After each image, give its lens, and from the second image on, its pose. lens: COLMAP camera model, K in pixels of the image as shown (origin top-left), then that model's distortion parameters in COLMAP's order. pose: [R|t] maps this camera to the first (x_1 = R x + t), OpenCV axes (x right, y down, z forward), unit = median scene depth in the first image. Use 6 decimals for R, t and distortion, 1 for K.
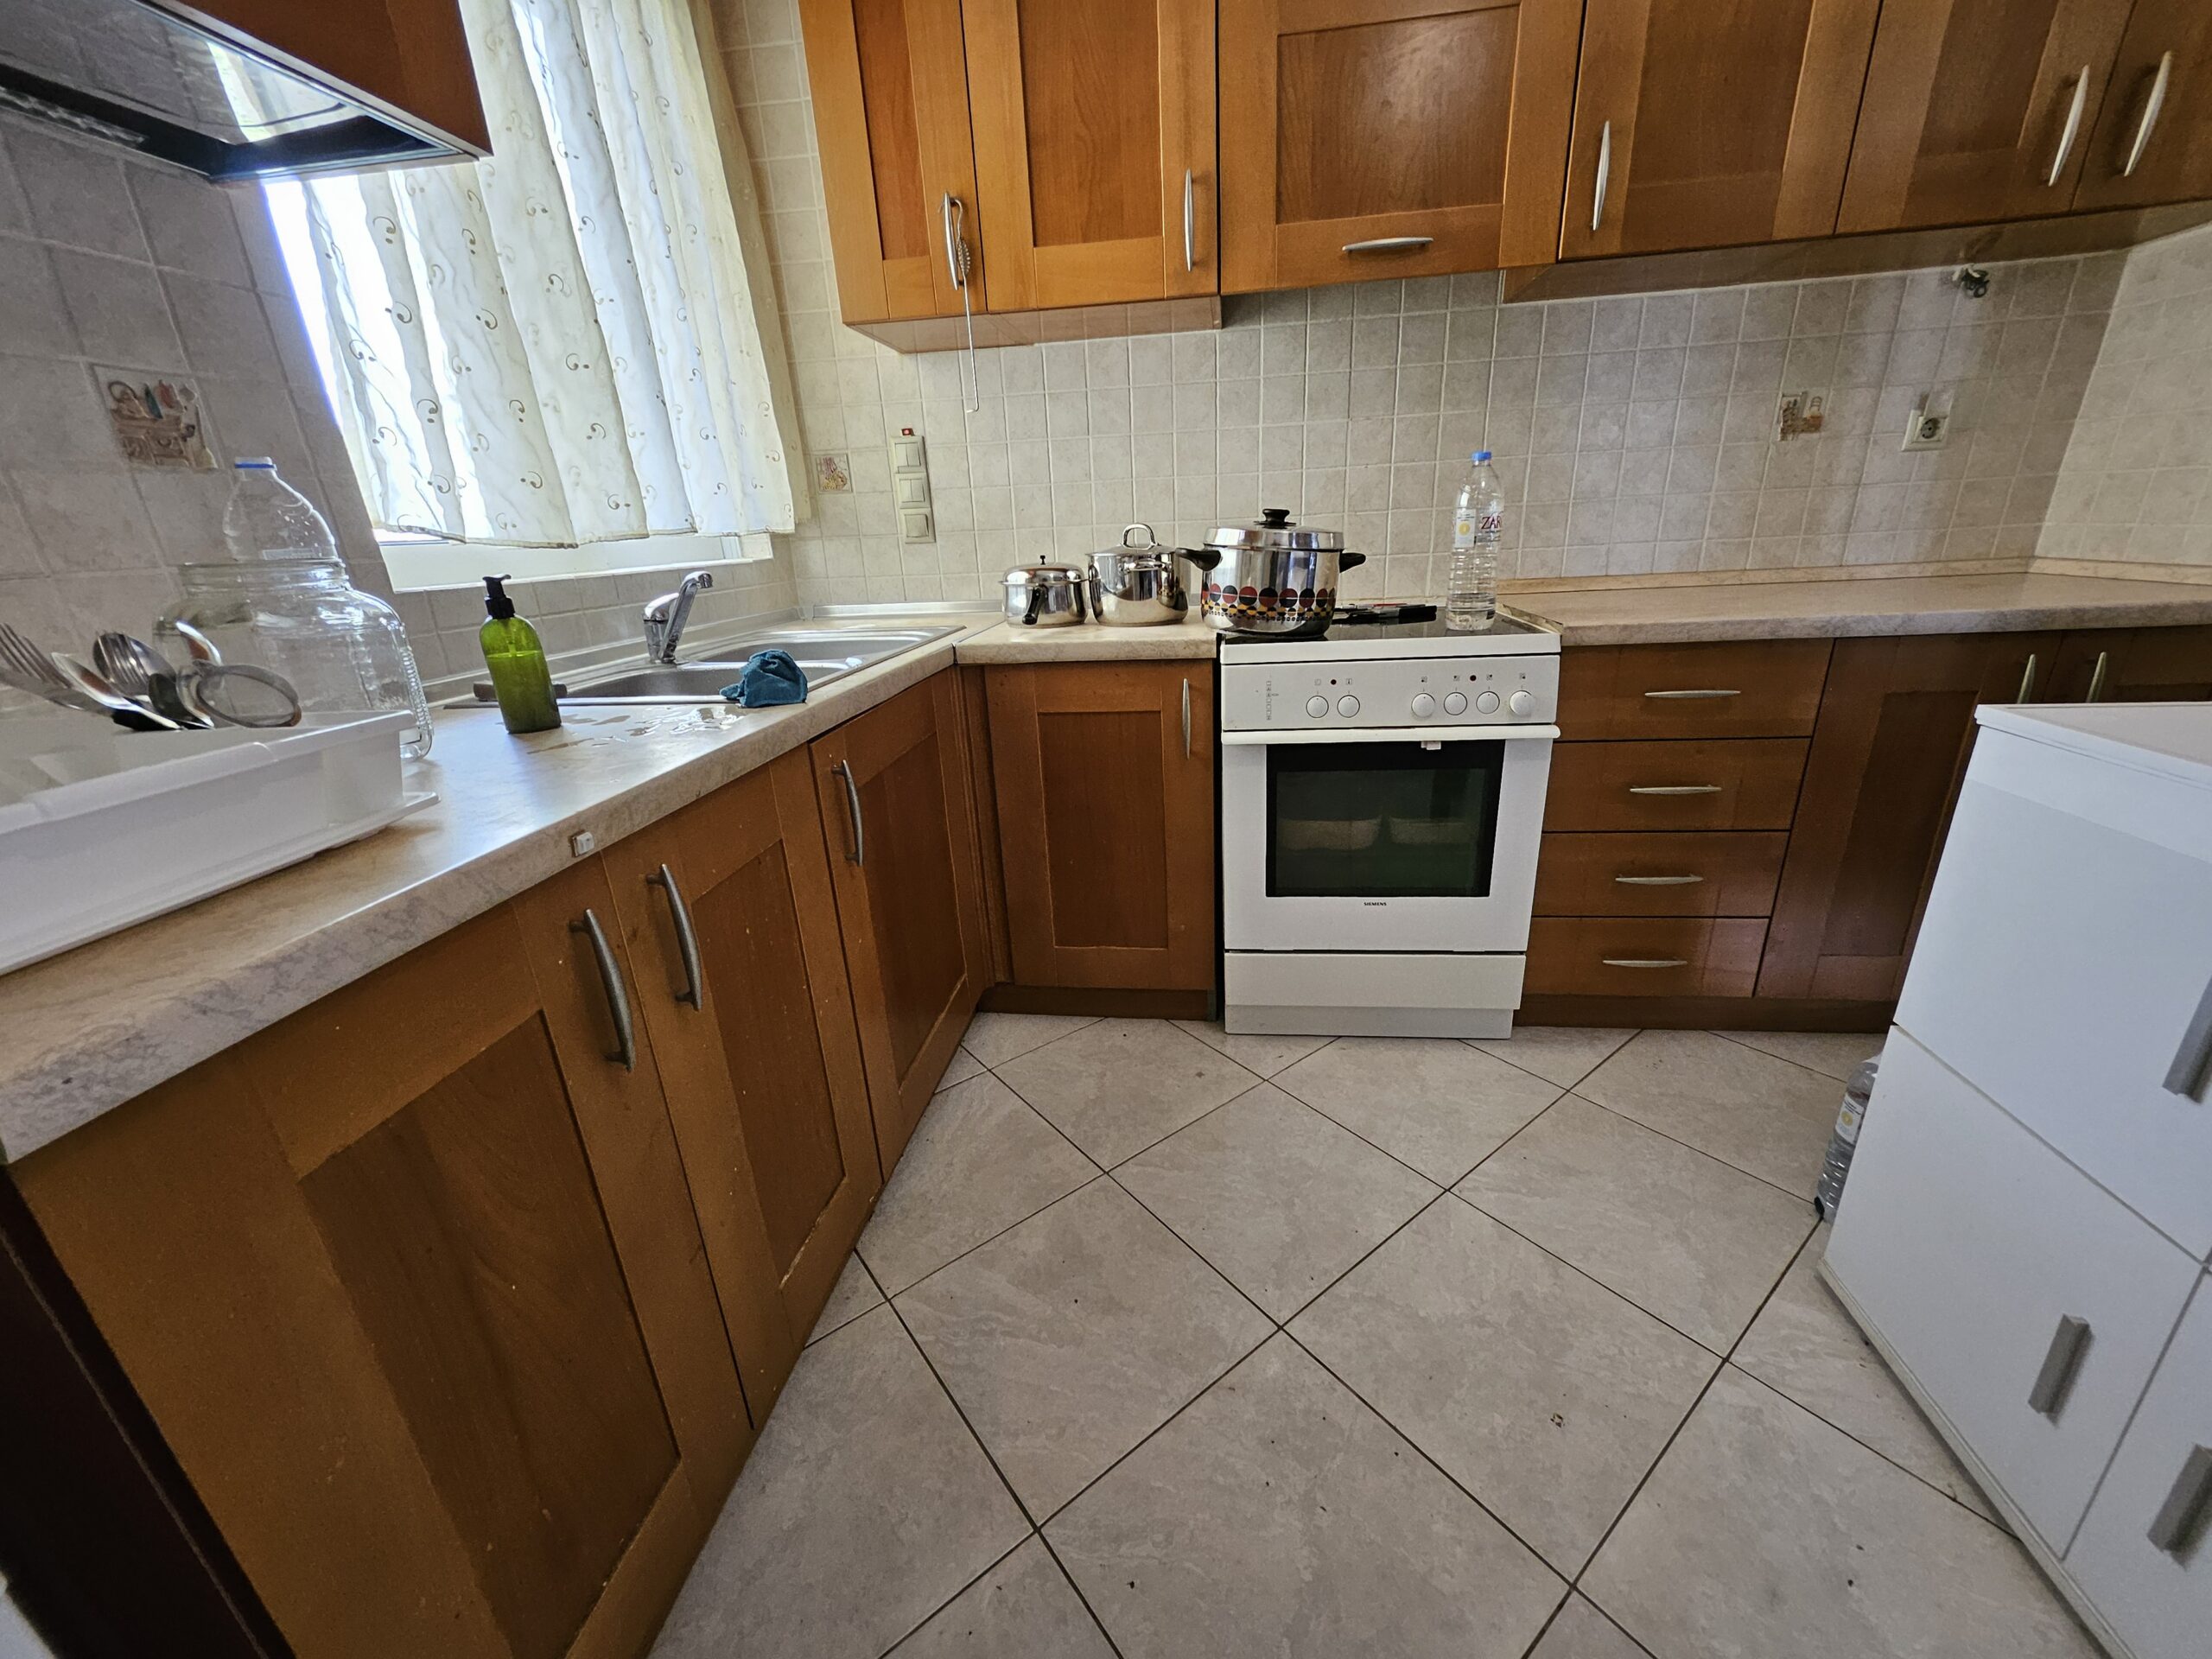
lens RADIAL K [[868.4, 0, 1115.3], [0, 868.4, 837.2], [0, 0, 1]] dist [0.010597, -0.004730]
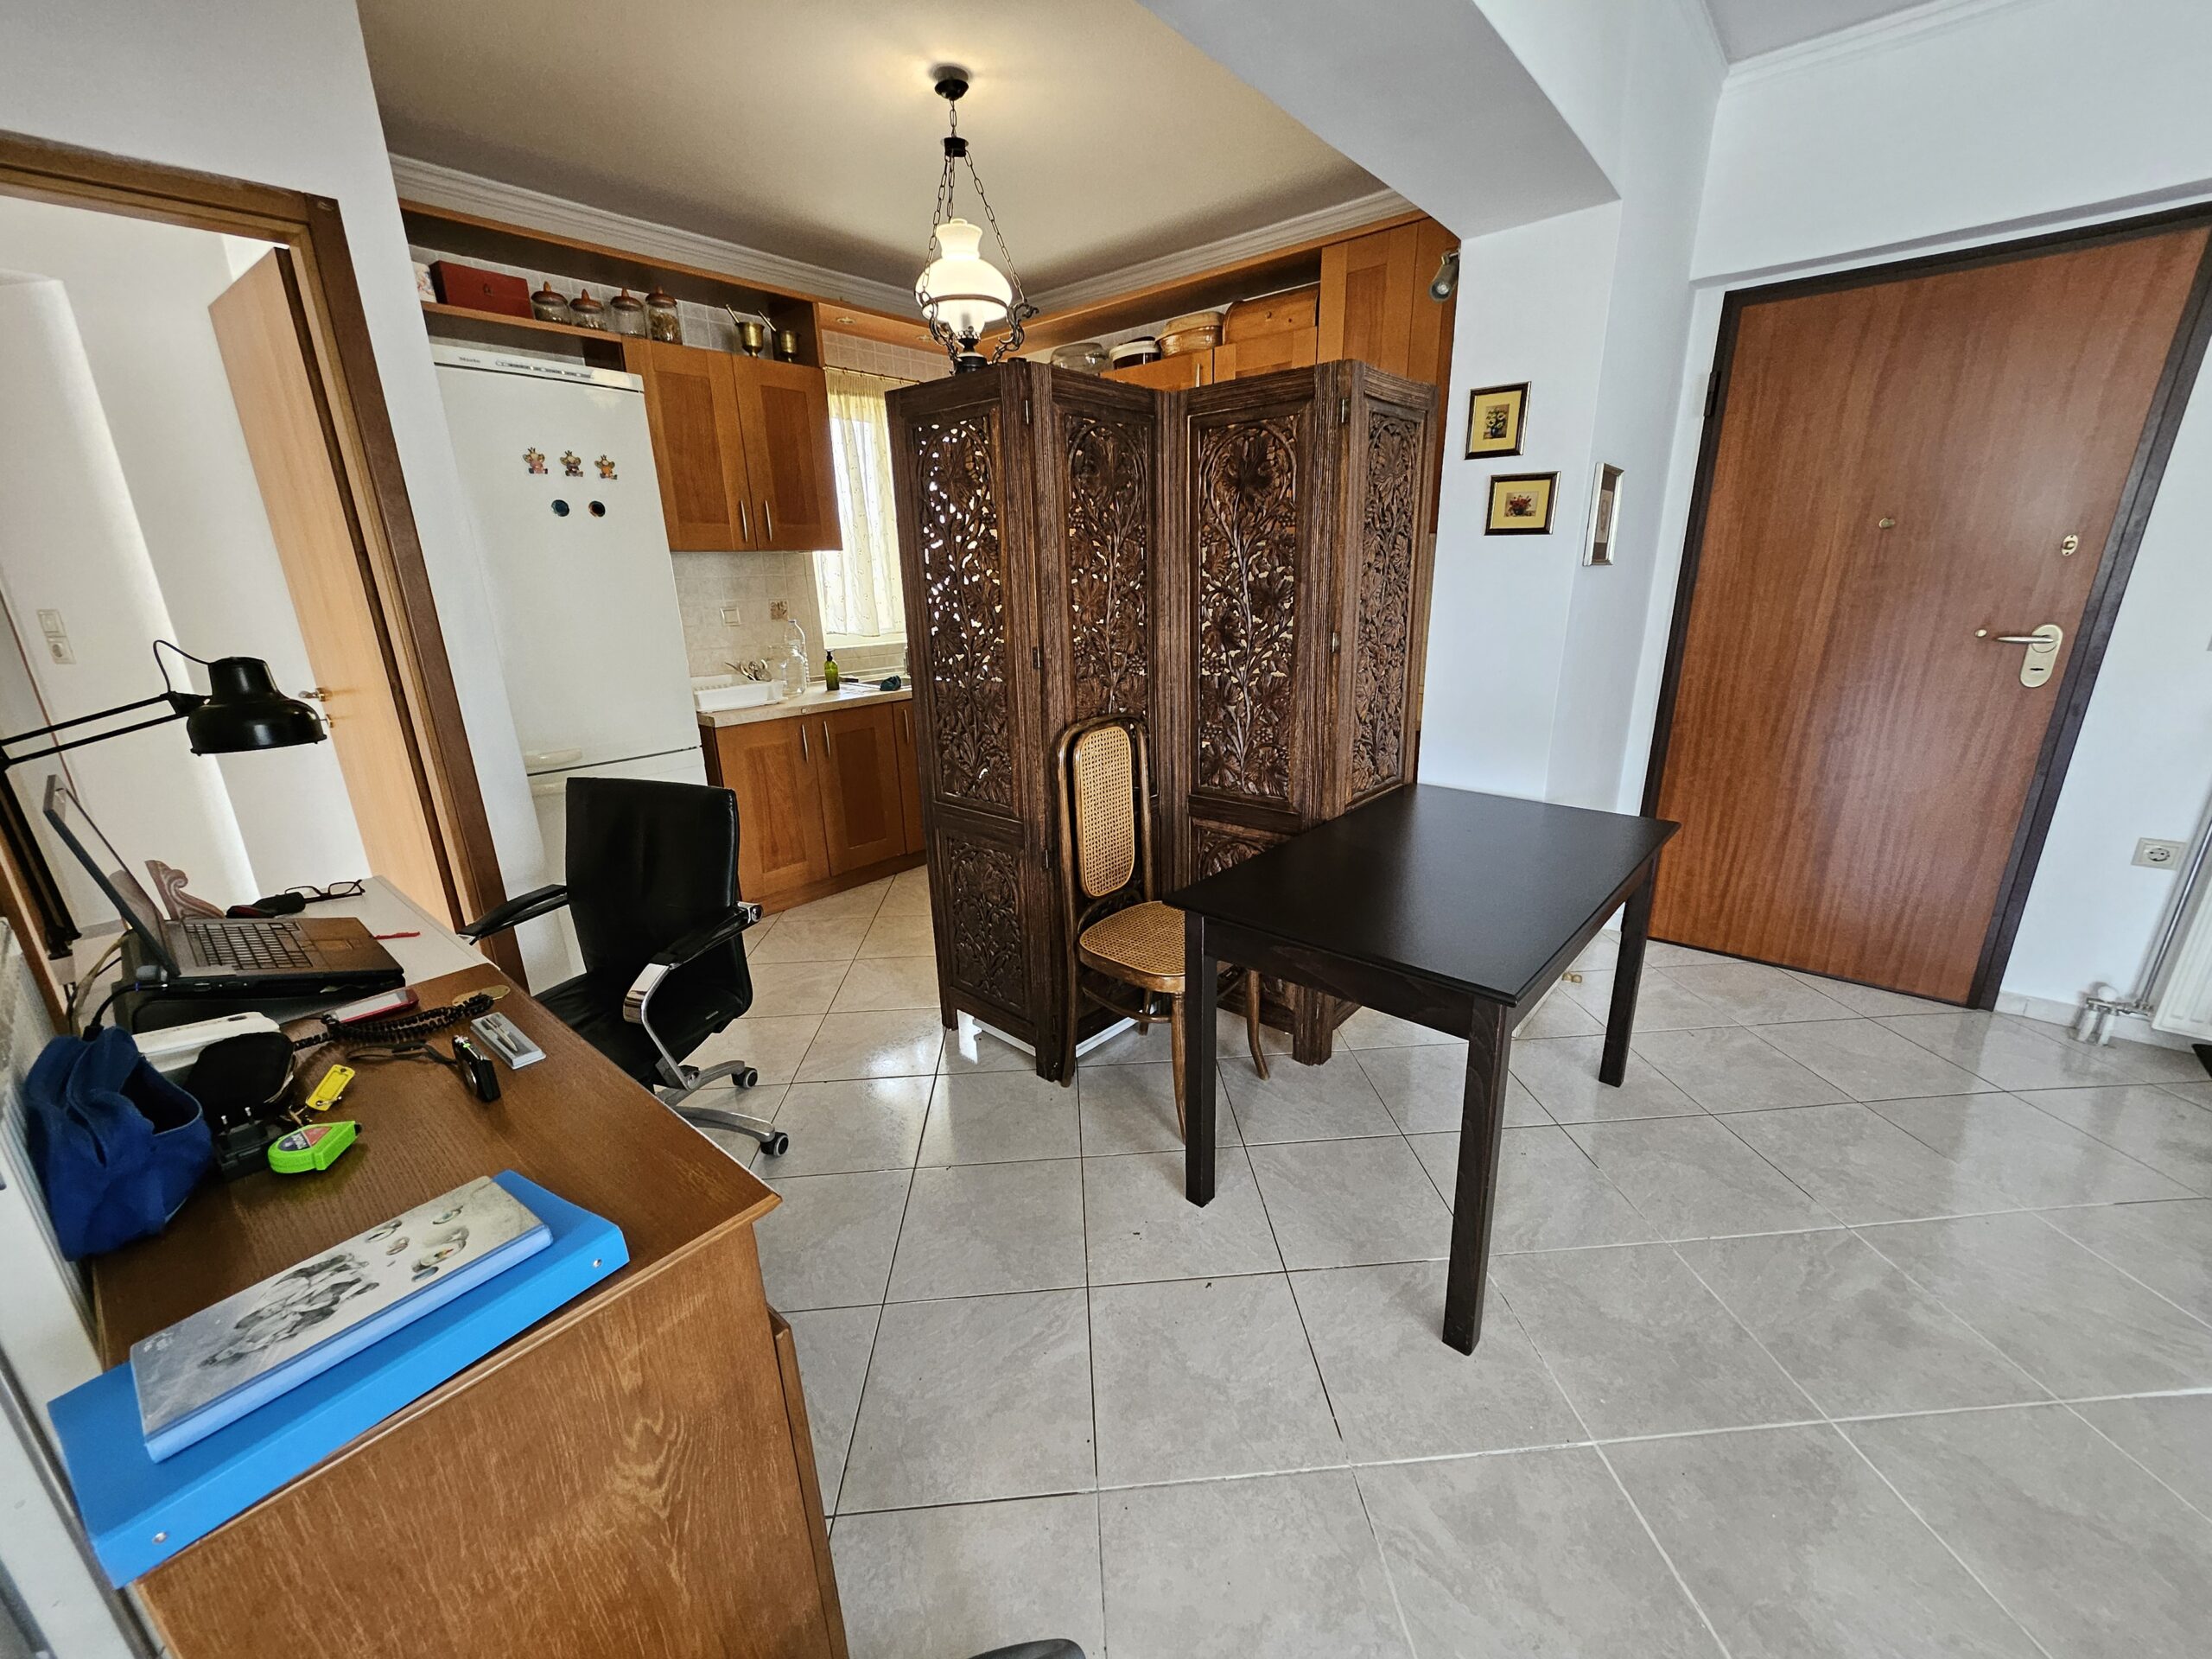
lens RADIAL K [[868.4, 0, 1106.1], [0, 868.4, 831.2], [0, 0, 1]] dist [0.010597, -0.004730]
pose [[0.826451, 0.189574, -0.530132, 2.705493], [-0.205937, 0.978143, 0.028736, 0.139734], [0.523993, 0.085425, 0.847428, -1.694430]]
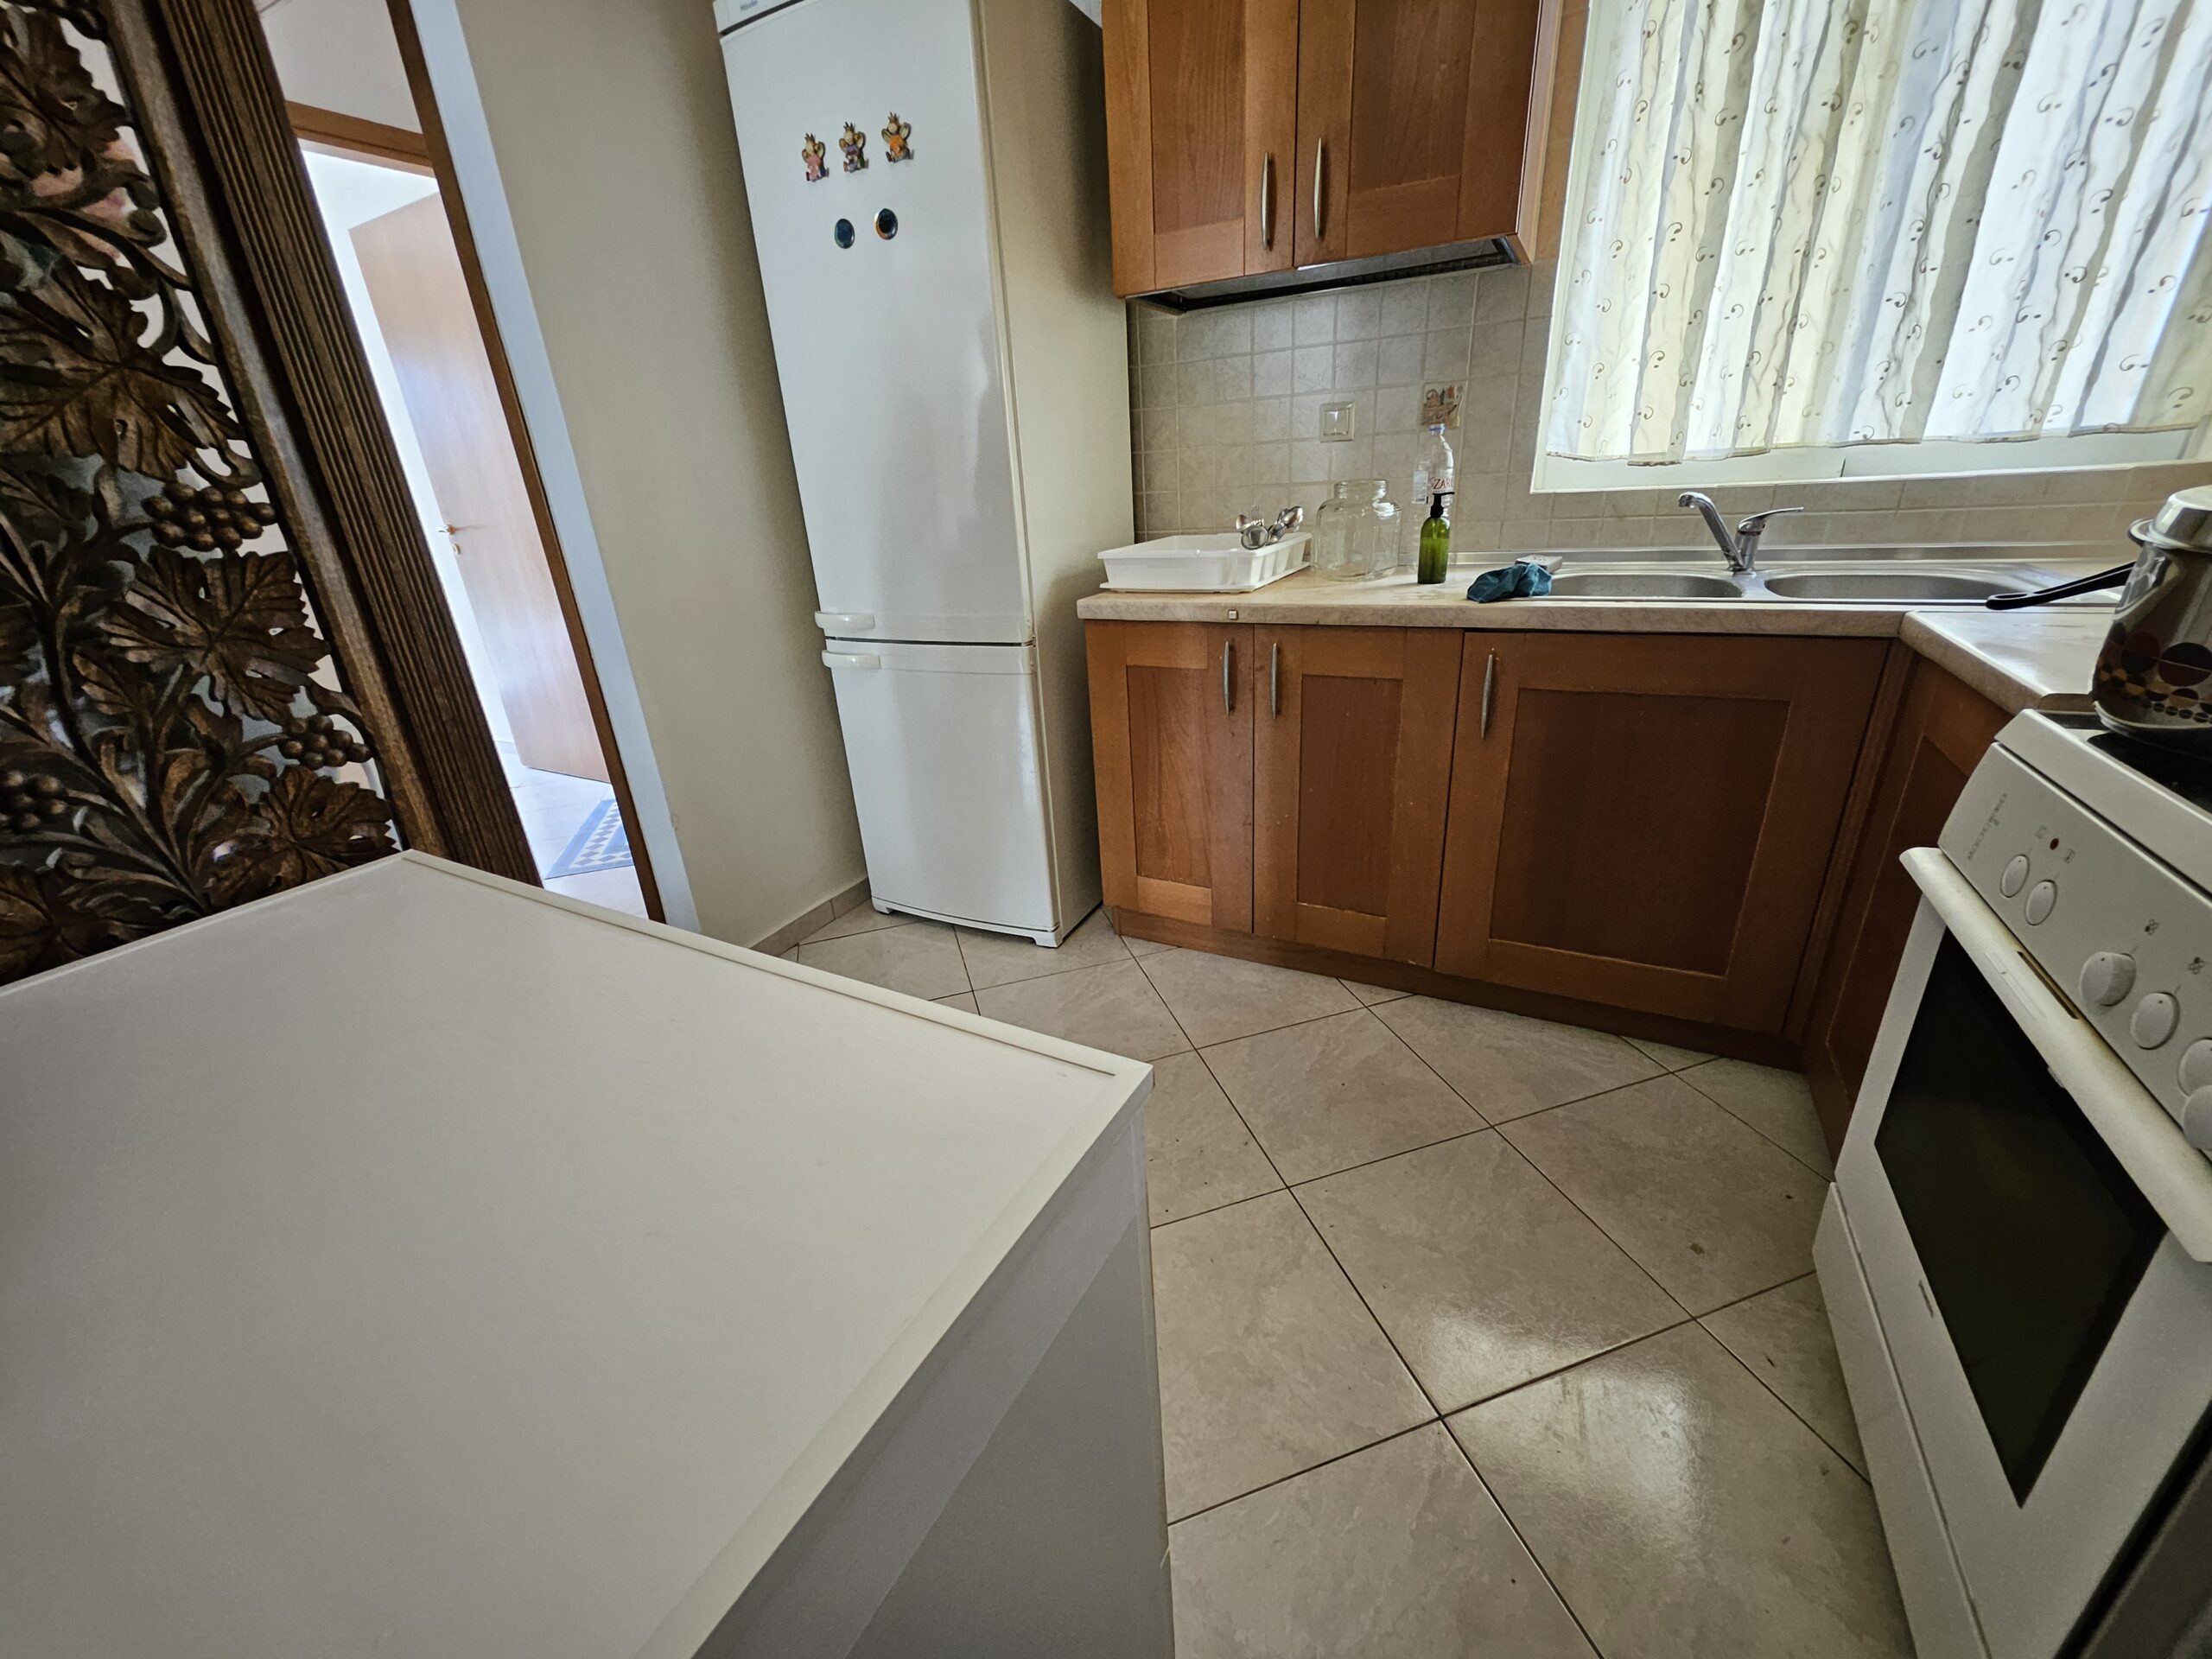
lens RADIAL K [[868.4, 0, 1112.5], [0, 868.4, 824.3], [0, 0, 1]] dist [0.010597, -0.004730]
pose [[-0.347464, 0.410003, -0.843307, 1.371674], [-0.254044, 0.824546, 0.505555, -0.492916], [0.902624, 0.389899, -0.182341, 1.034663]]
